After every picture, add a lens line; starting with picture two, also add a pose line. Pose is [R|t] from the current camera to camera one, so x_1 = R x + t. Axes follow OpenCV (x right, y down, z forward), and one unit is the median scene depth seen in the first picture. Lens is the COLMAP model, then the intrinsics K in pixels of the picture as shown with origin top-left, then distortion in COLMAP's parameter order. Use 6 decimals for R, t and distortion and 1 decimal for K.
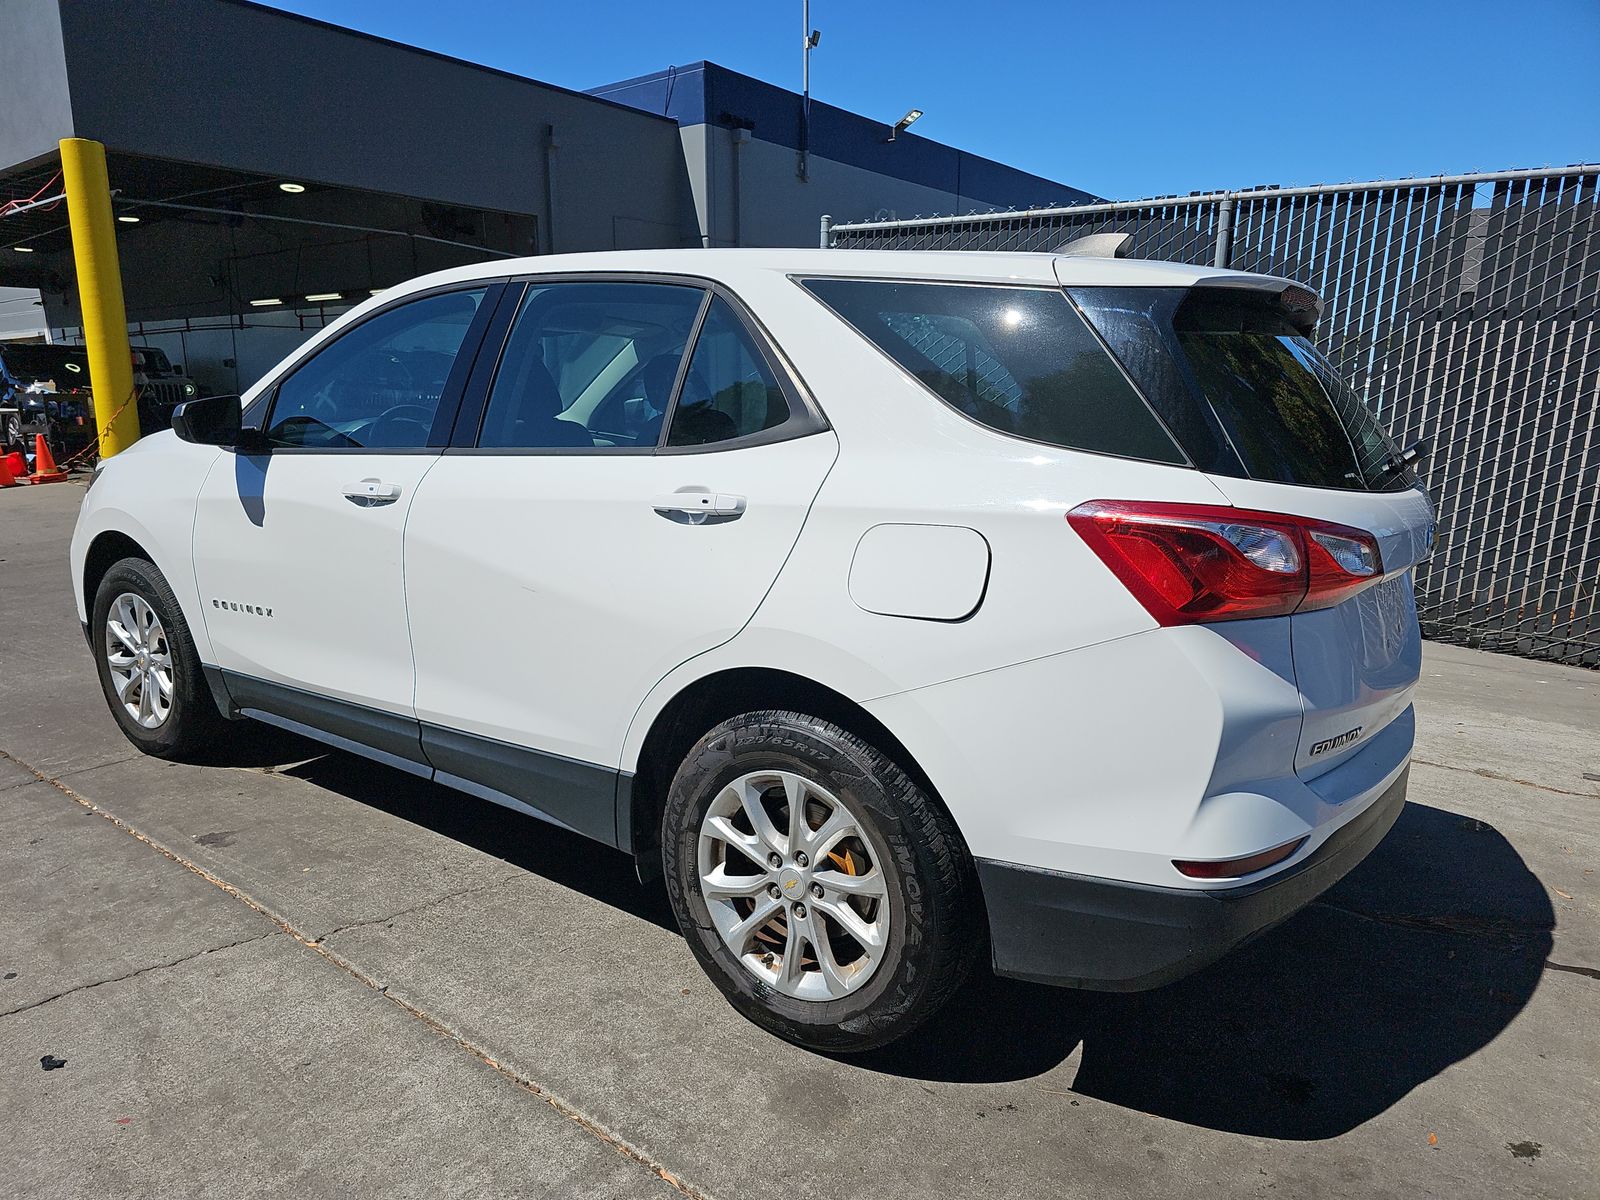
lens RADIAL K [[1063.9, 0, 804.9], [0, 1063.9, 600.8], [0, 0, 1]] dist [0.013512, -0.024073]
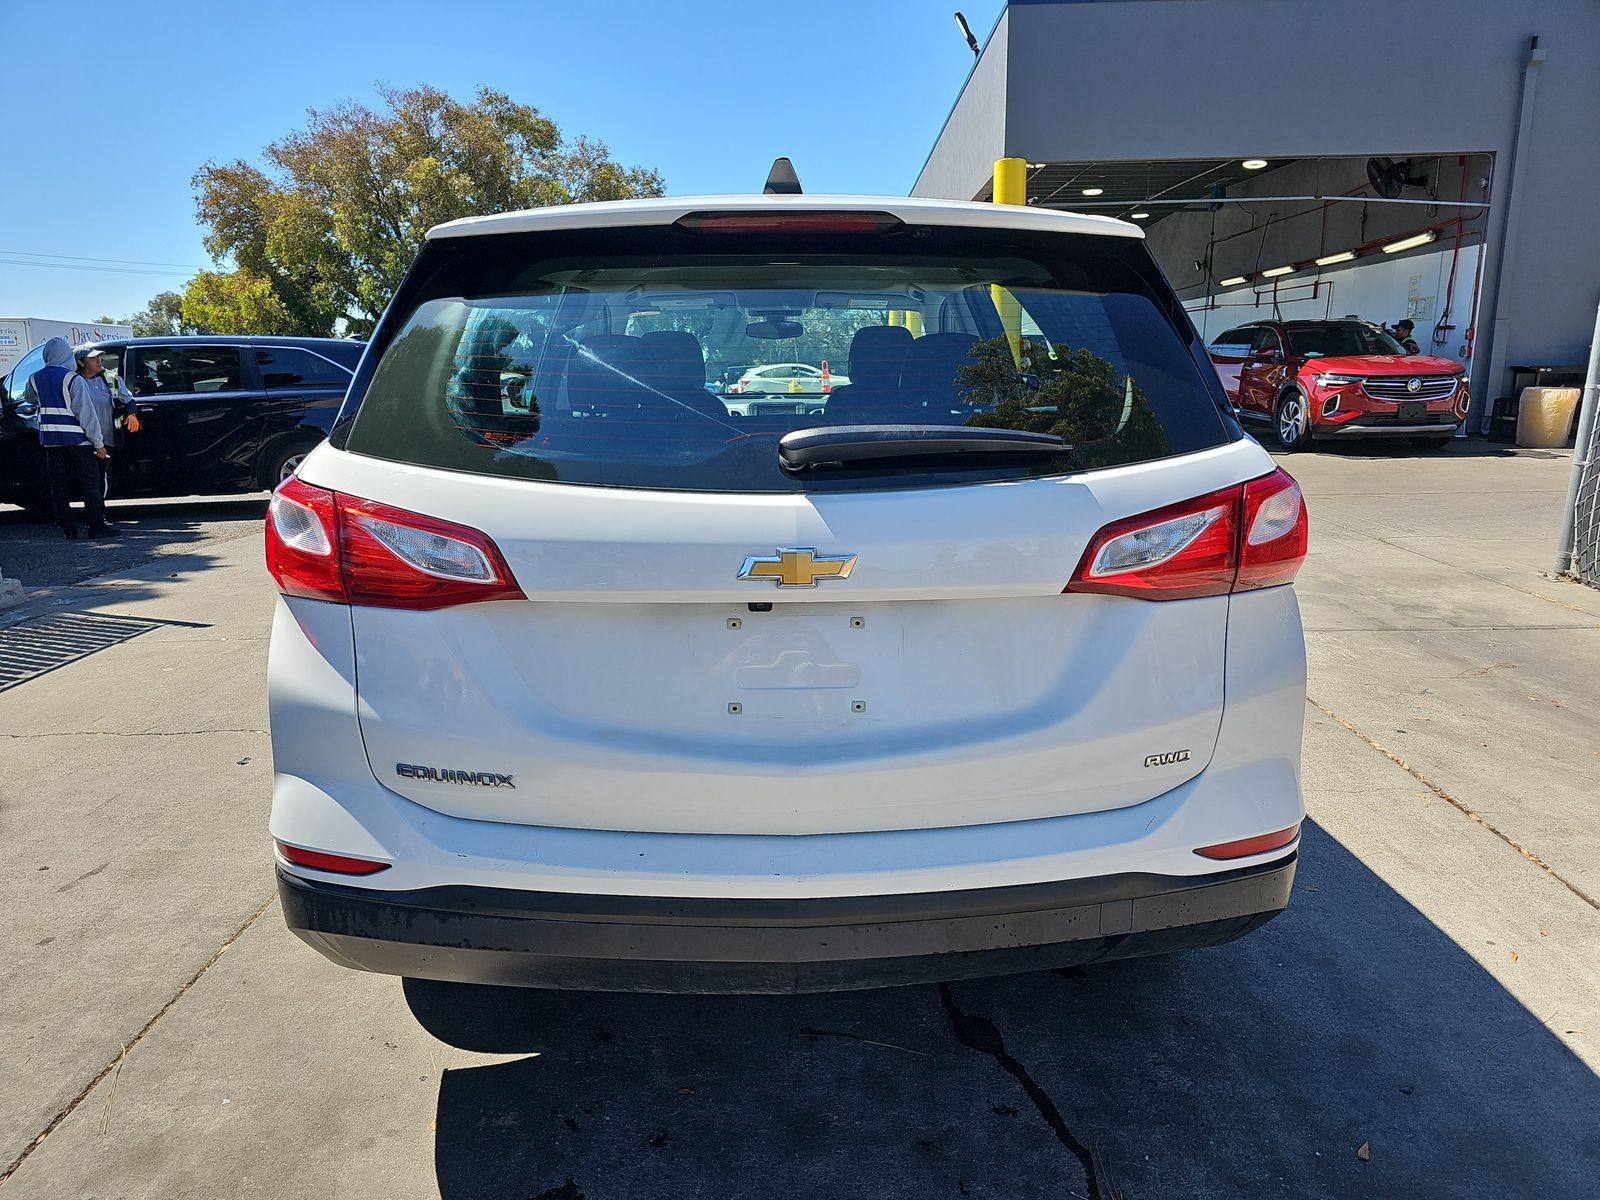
lens RADIAL K [[1063.9, 0, 803.4], [0, 1063.9, 591.9], [0, 0, 1]] dist [0.013512, -0.024073]
pose [[0.587238, 0.138639, -0.797453, 0.143336], [-0.127868, 0.988740, 0.077735, -0.012059], [0.799251, 0.056320, 0.598353, 0.079502]]
